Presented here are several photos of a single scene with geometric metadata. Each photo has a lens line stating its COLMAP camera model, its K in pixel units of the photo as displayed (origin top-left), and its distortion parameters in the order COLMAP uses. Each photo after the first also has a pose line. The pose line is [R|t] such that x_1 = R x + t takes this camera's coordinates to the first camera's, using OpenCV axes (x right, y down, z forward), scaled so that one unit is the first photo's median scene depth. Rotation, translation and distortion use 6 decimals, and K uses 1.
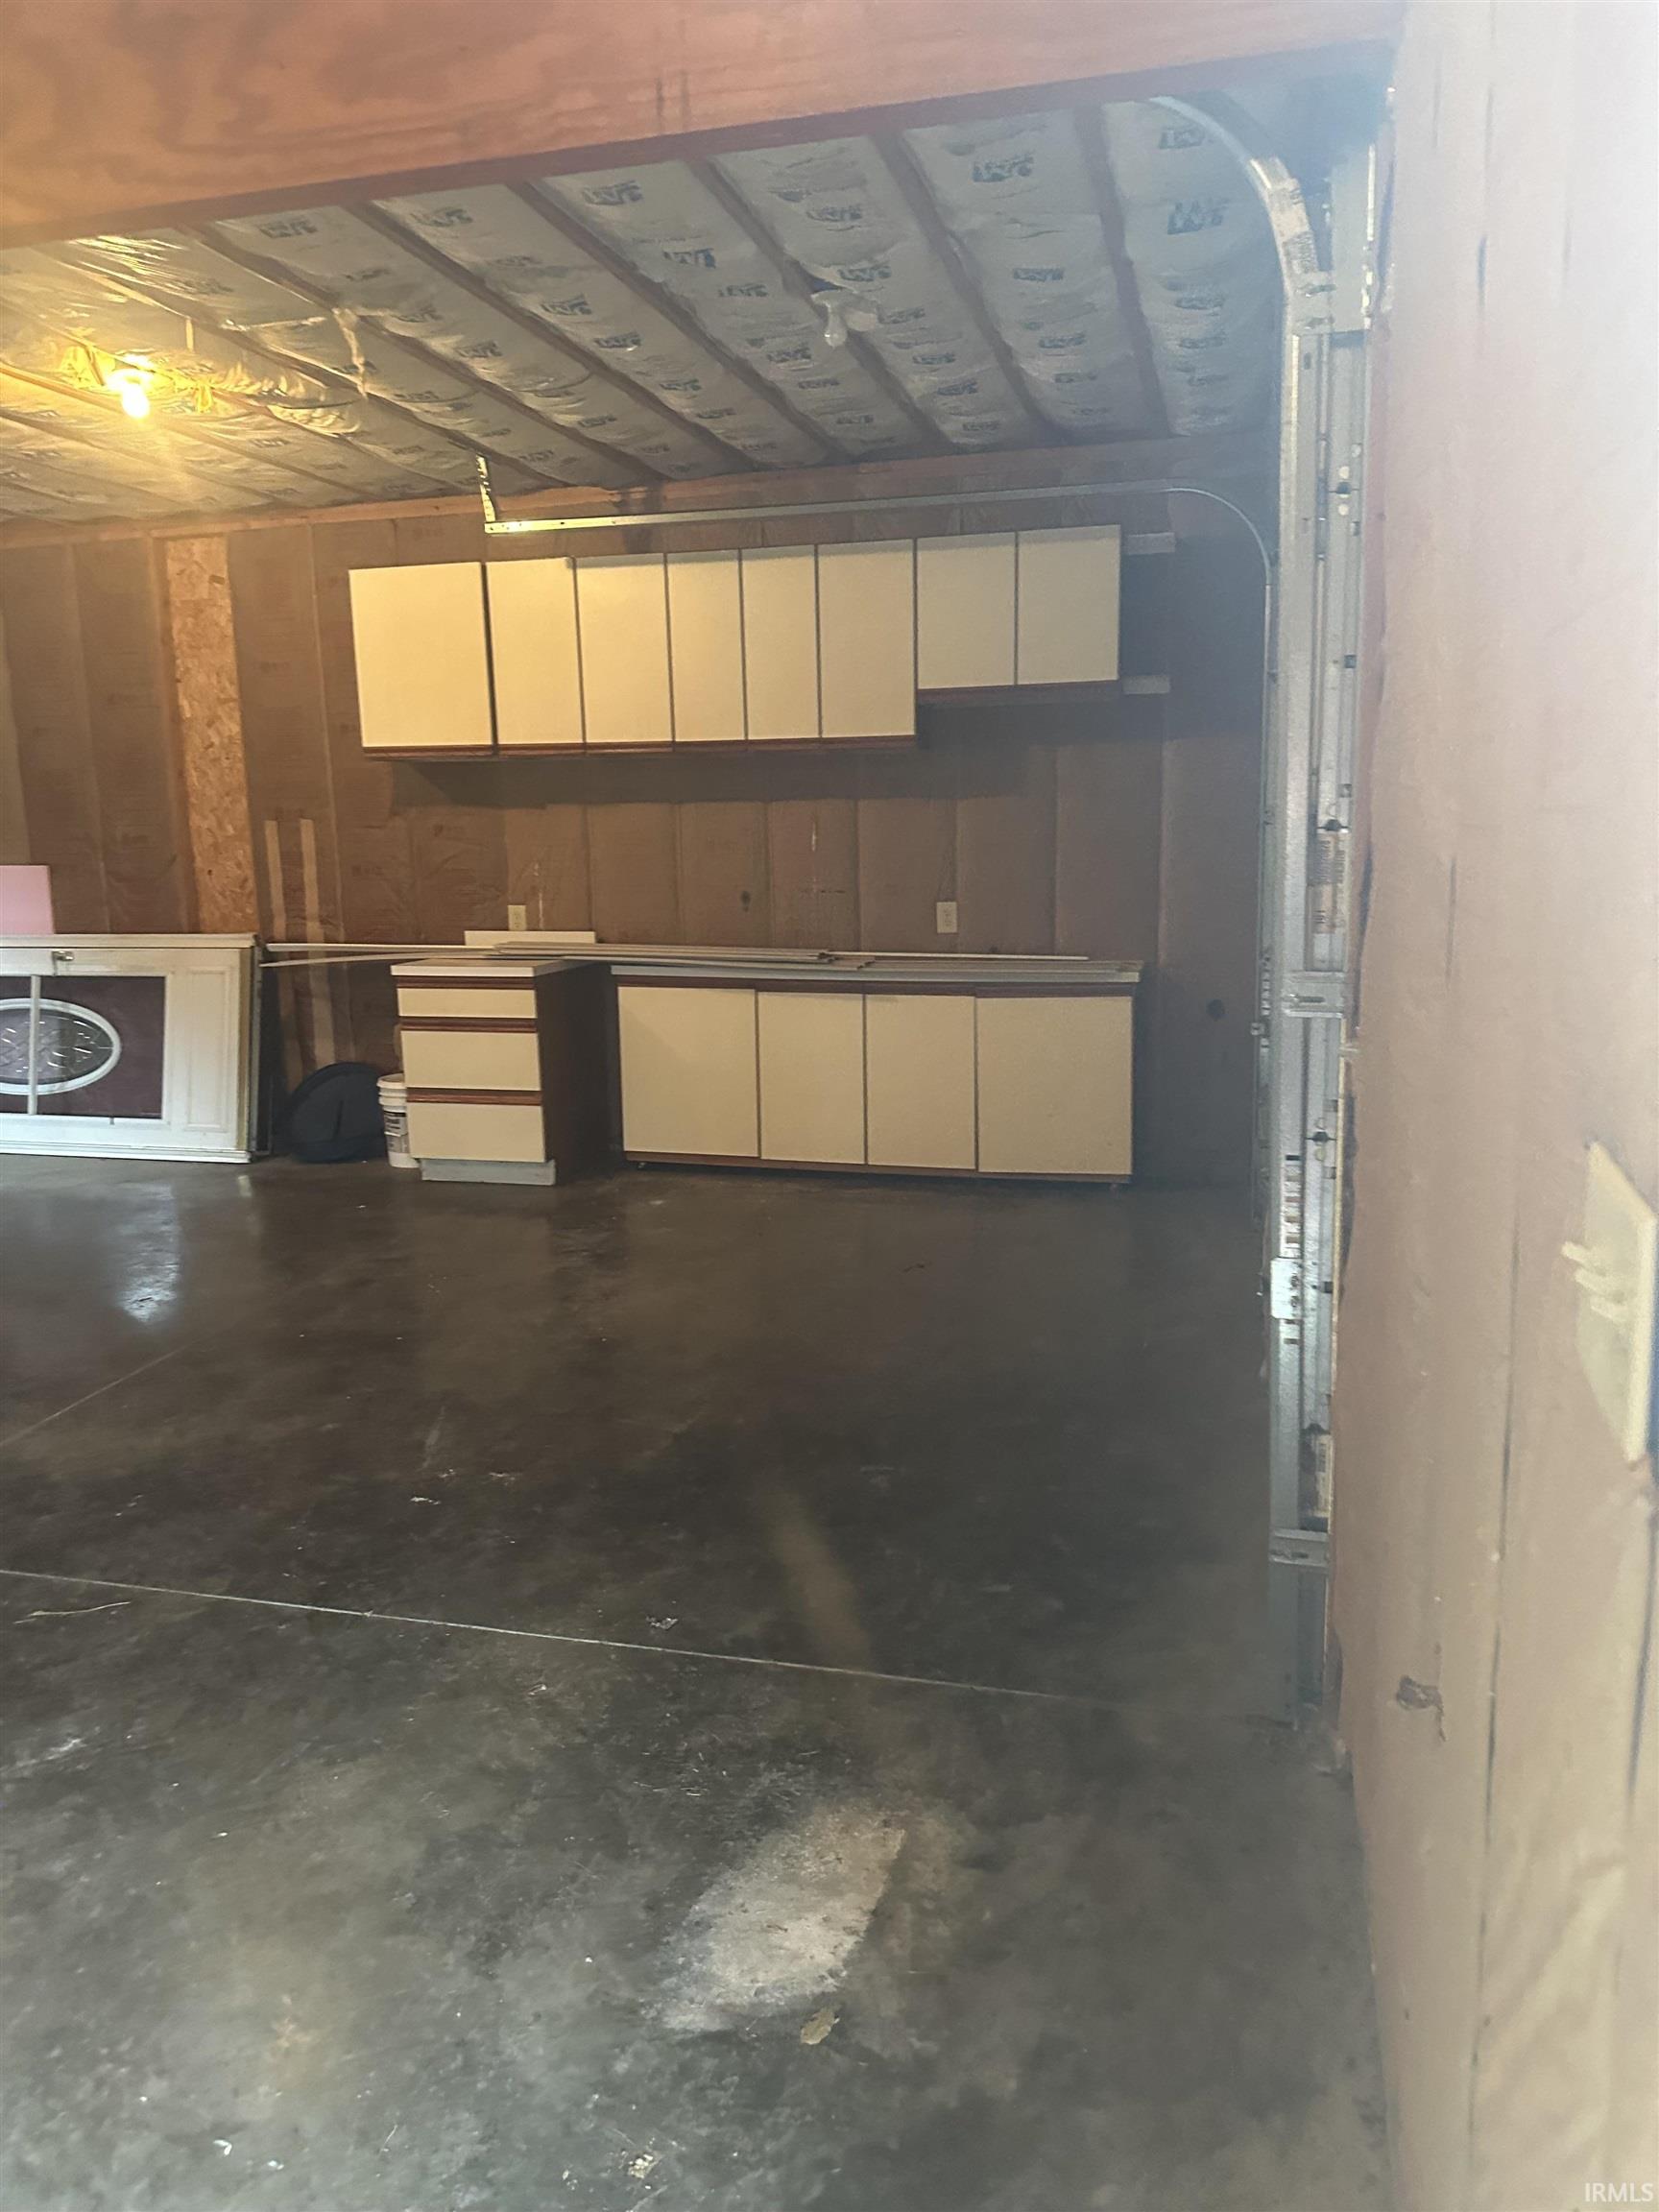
lens RADIAL K [[1557.5, 0, 829.5], [0, 1557.5, 1106.0], [0, 0, 1]] dist [0.046758, -0.040122]
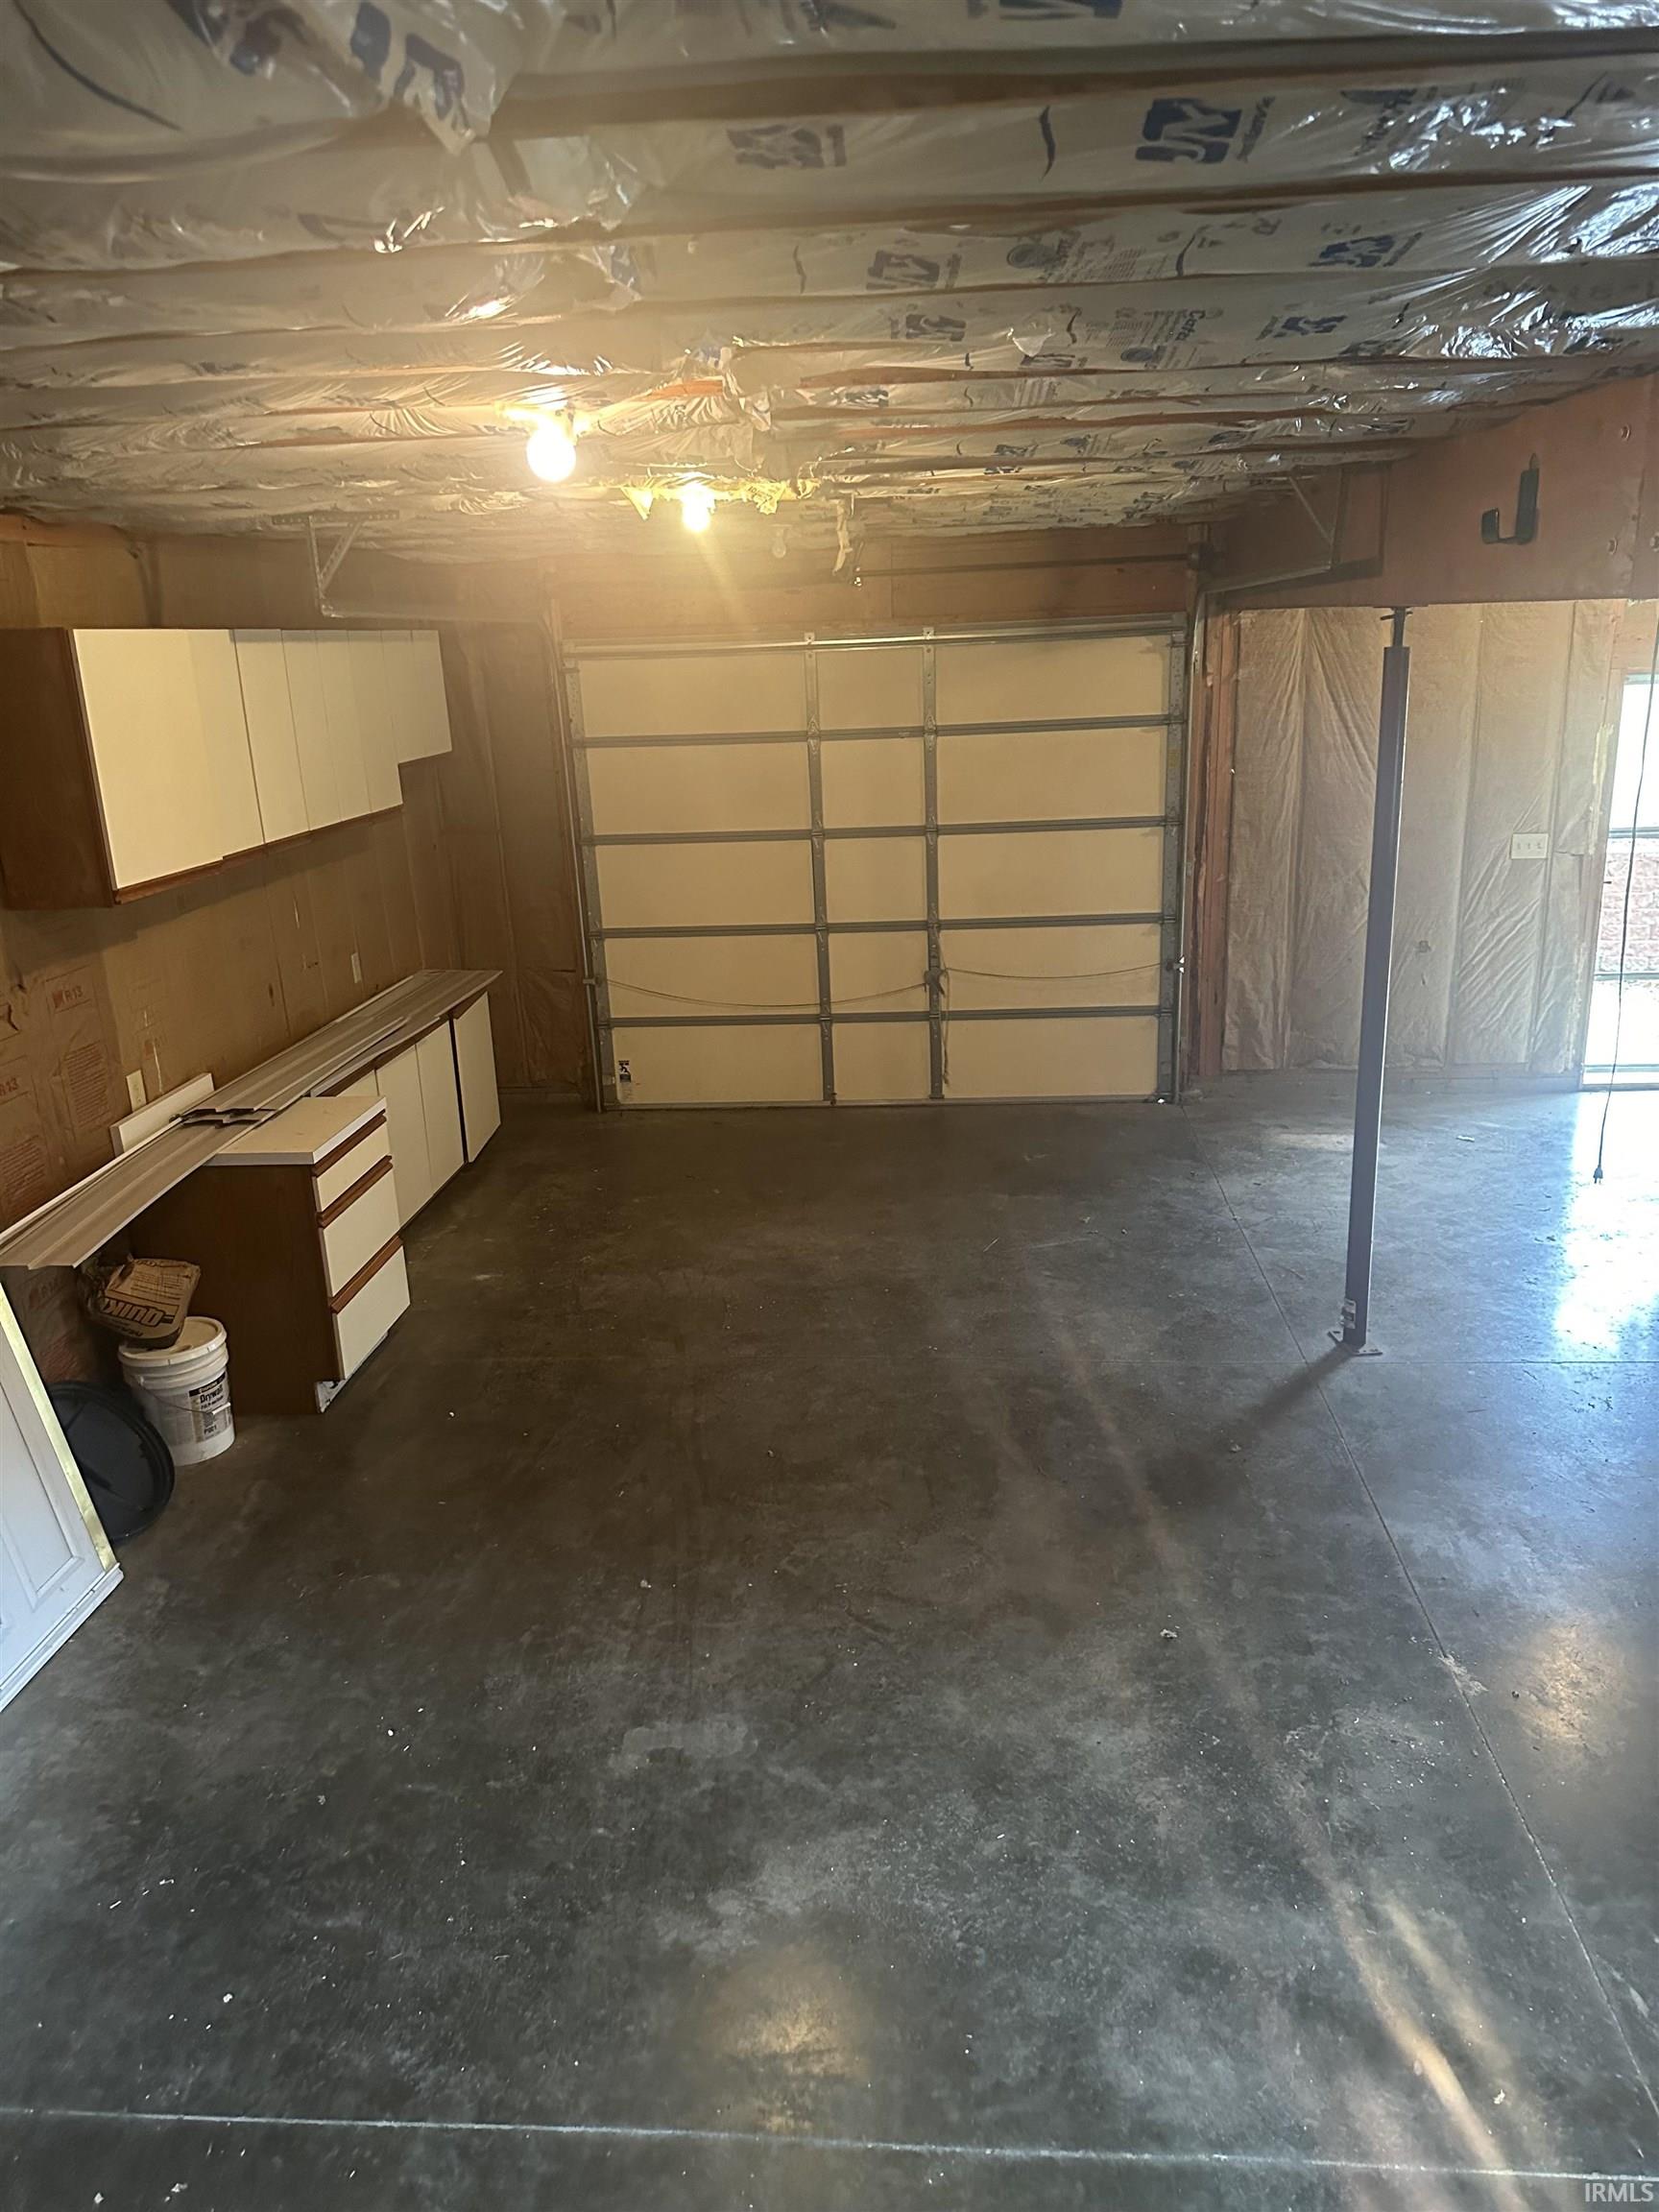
lens RADIAL K [[1525.5, 0, 829.5], [0, 1525.5, 1106.0], [0, 0, 1]] dist [-0.028001, -0.002359]
pose [[-0.162095, -0.260730, 0.951706, -1.590071], [0.228675, 0.928281, 0.293261, -0.413605], [-0.959913, 0.265167, -0.090847, 1.245059]]
